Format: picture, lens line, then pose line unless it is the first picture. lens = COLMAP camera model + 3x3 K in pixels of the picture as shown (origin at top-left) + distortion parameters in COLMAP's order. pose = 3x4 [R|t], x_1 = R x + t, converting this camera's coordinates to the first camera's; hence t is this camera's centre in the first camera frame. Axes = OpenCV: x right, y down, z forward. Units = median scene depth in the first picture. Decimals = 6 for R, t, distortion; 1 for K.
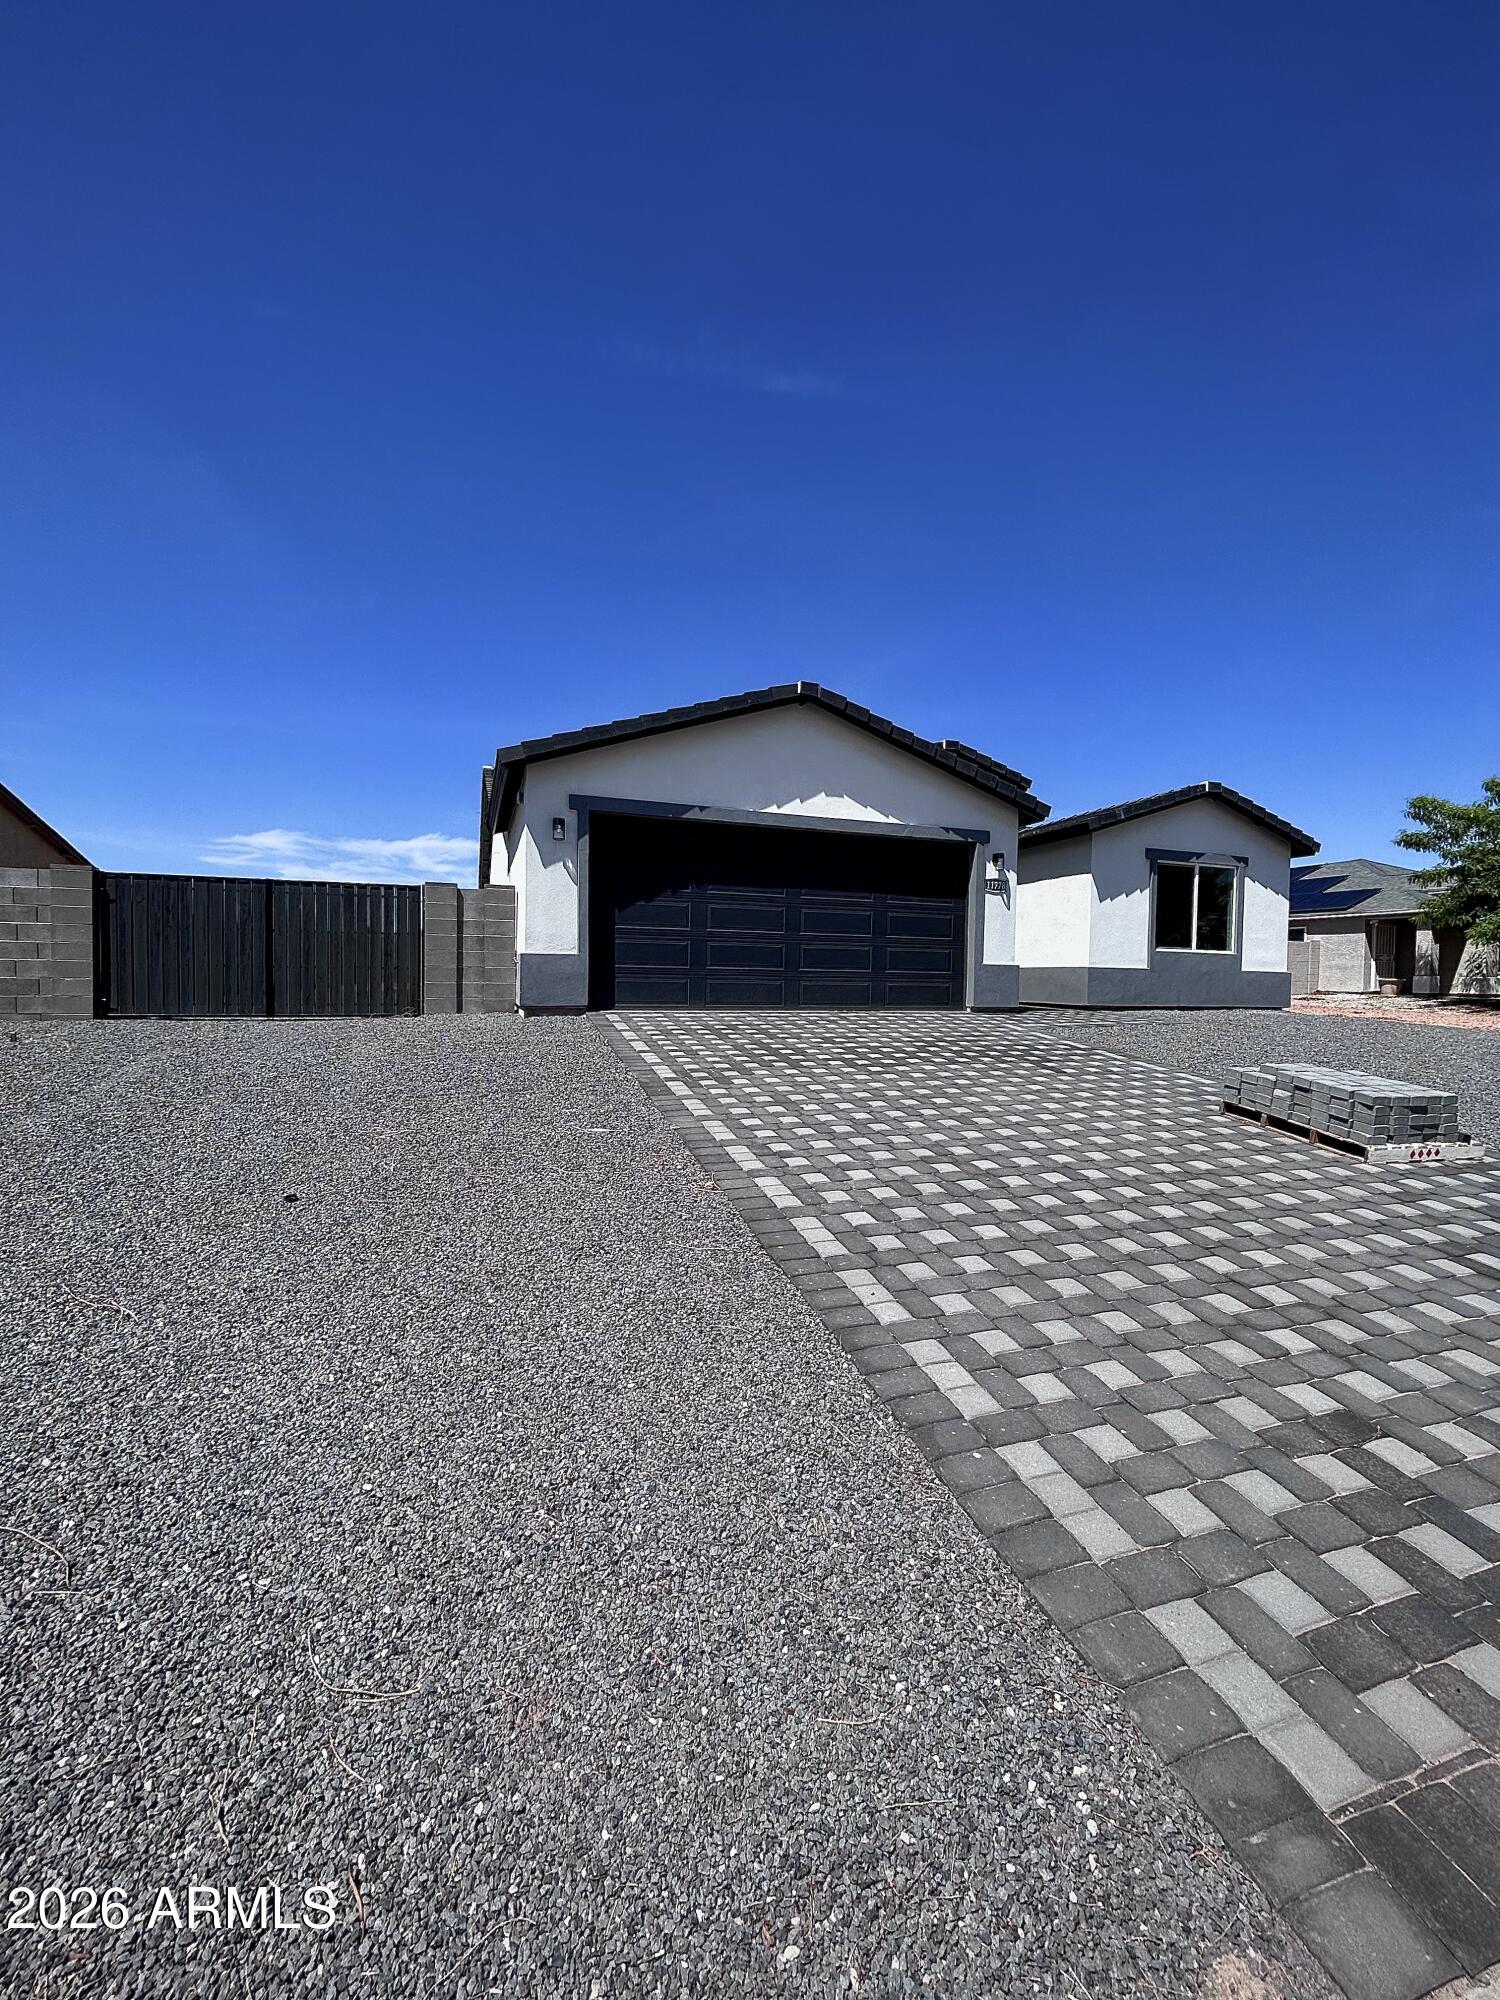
lens RADIAL K [[800.4, 0, 745.4], [0, 800.4, 996.3], [0, 0, 1]] dist [-0.002278, -0.000106]
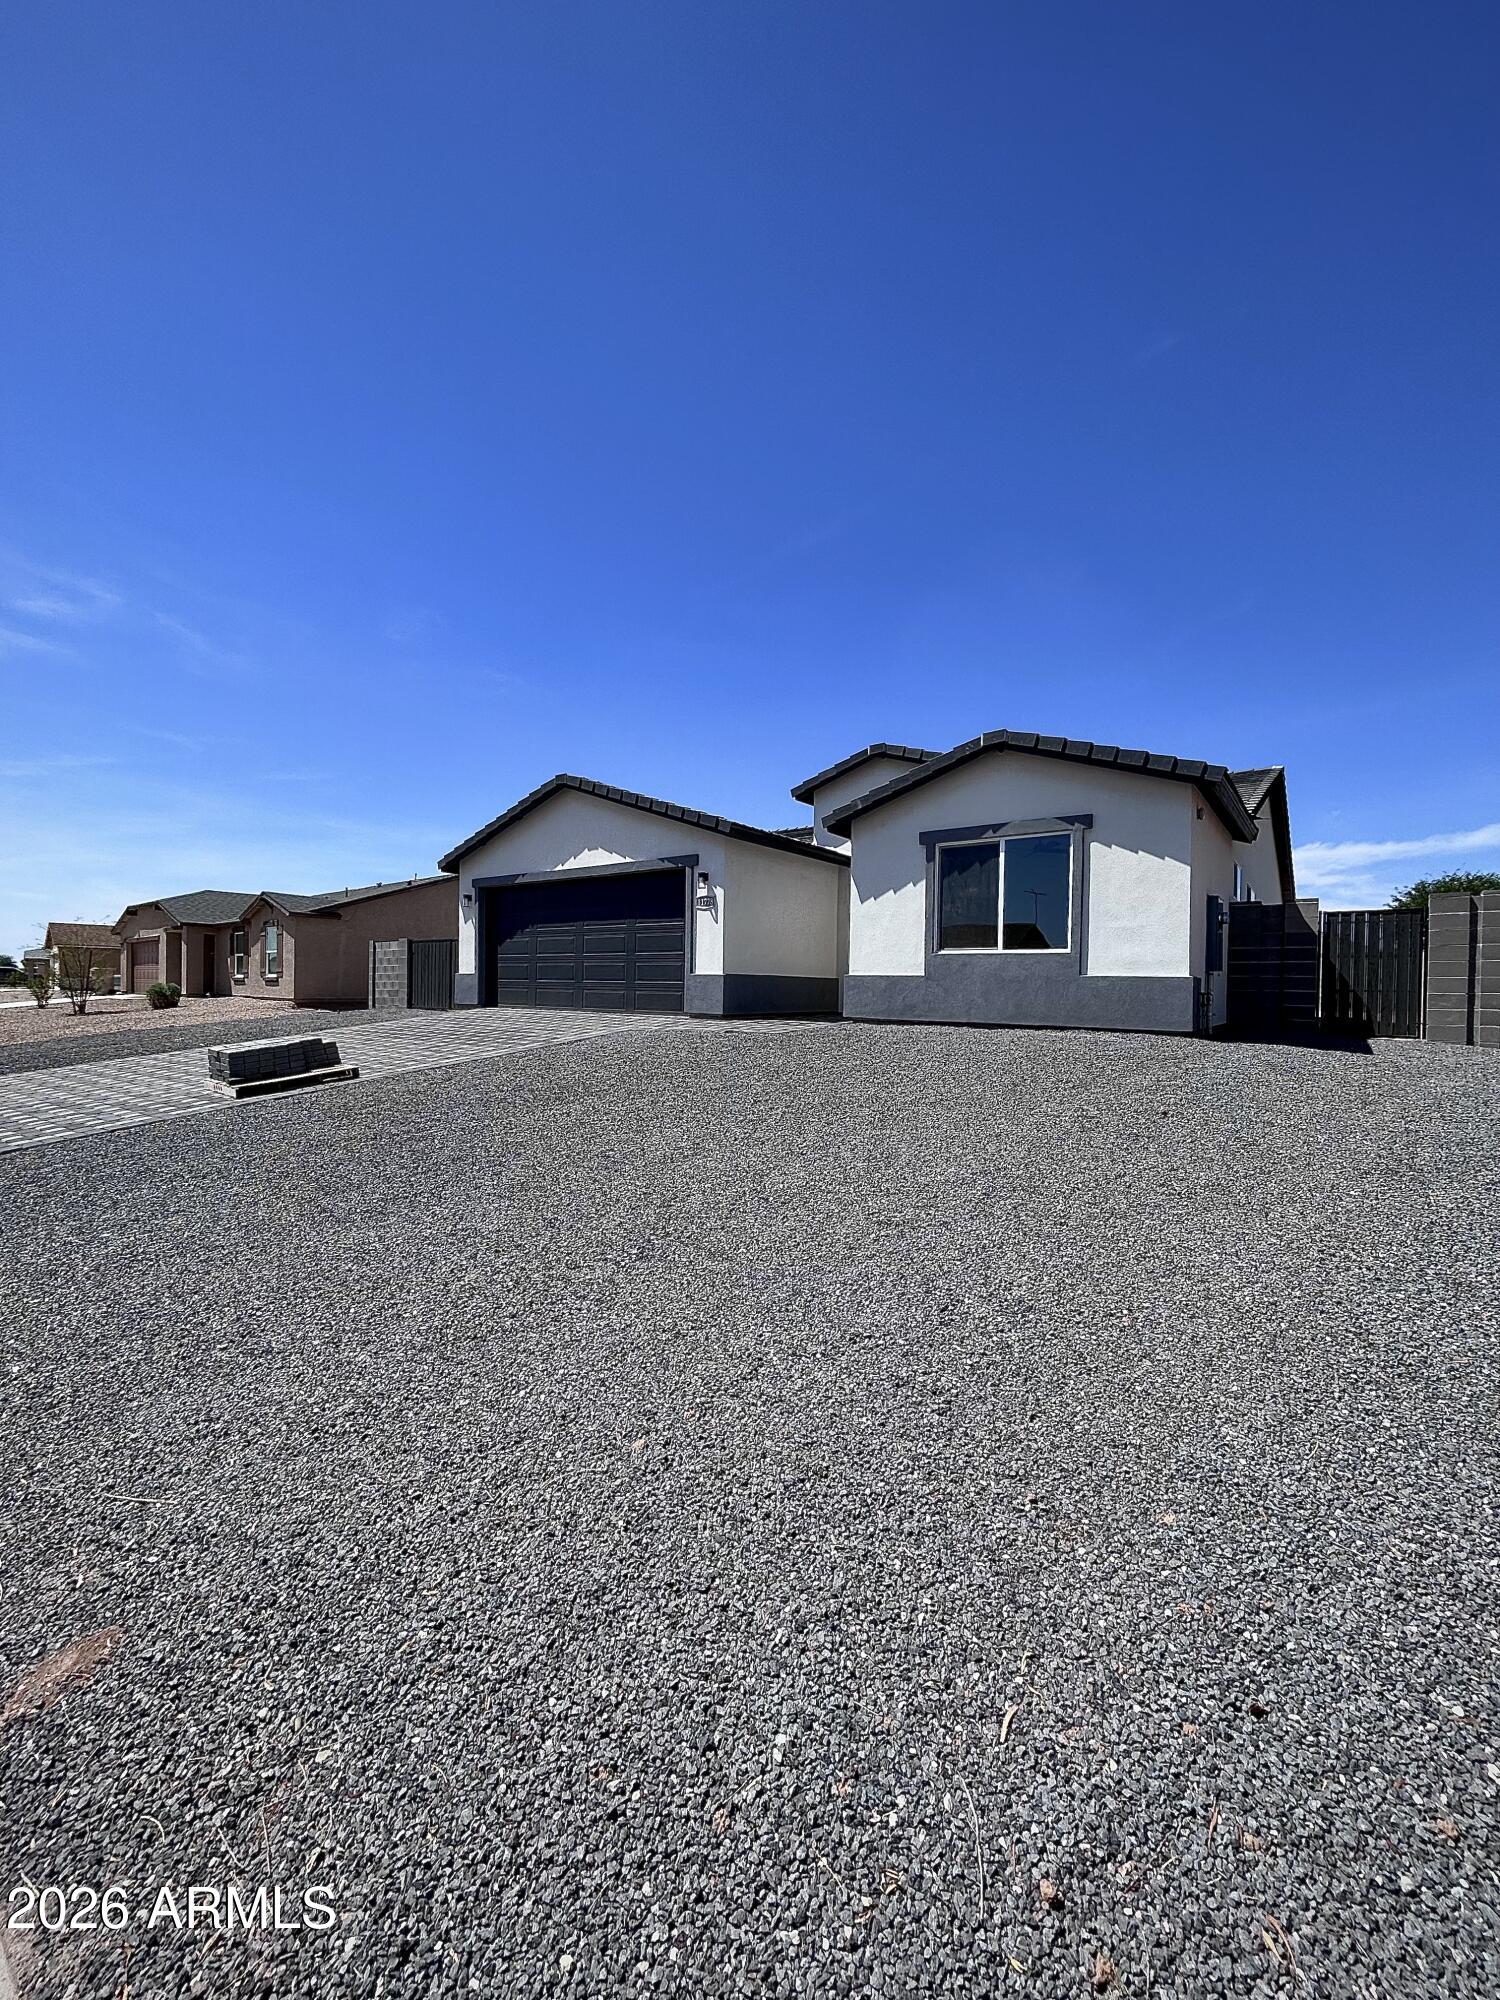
lens RADIAL K [[808.1, 0, 750.0], [0, 808.1, 1000.0], [0, 0, 1]] dist [0.010694, 0.000221]
pose [[0.568403, 0.002809, -0.822746, 1.335061], [-0.027982, 0.999482, -0.015919, 0.011311], [0.822274, 0.032070, 0.568187, 0.456384]]
